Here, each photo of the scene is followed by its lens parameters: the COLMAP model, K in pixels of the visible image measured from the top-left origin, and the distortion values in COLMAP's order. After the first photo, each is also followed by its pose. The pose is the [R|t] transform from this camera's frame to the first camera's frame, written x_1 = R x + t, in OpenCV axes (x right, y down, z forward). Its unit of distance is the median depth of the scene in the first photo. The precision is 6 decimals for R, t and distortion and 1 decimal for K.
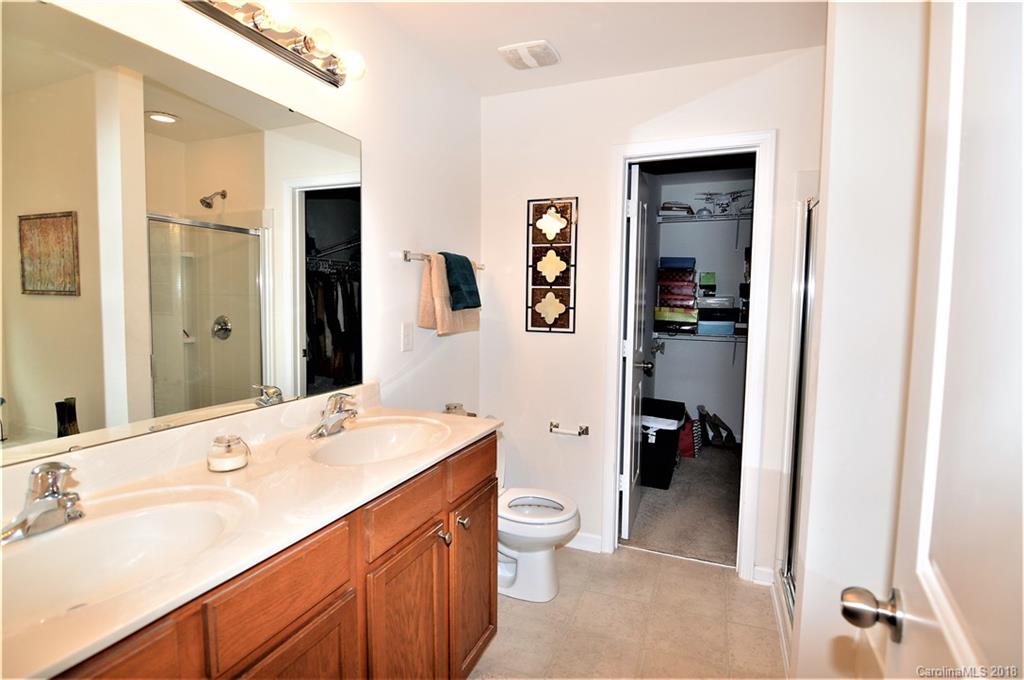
lens RADIAL K [[500.5, 0, 511.2], [0, 500.5, 336.8], [0, 0, 1]] dist [-0.007223, -0.010053]
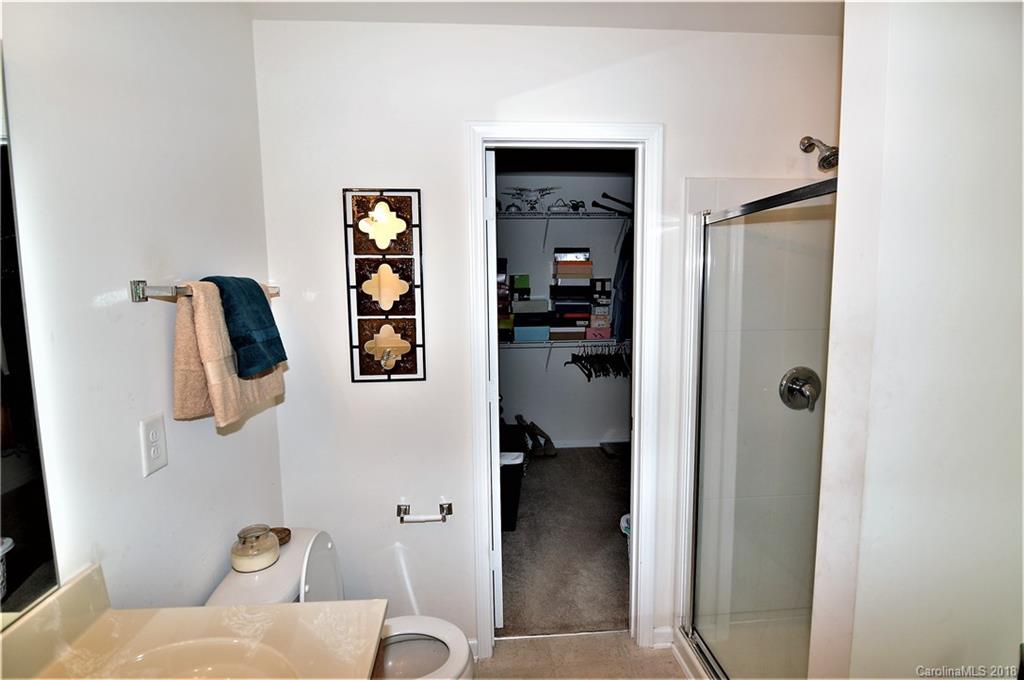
lens RADIAL K [[500.5, 0, 510.8], [0, 500.5, 340.3], [0, 0, 1]] dist [-0.007223, -0.010053]
pose [[0.892889, -0.071327, 0.444592, -0.079559], [0.055301, 0.997270, 0.048932, -0.092470], [-0.446869, -0.019105, 0.894395, 0.302374]]
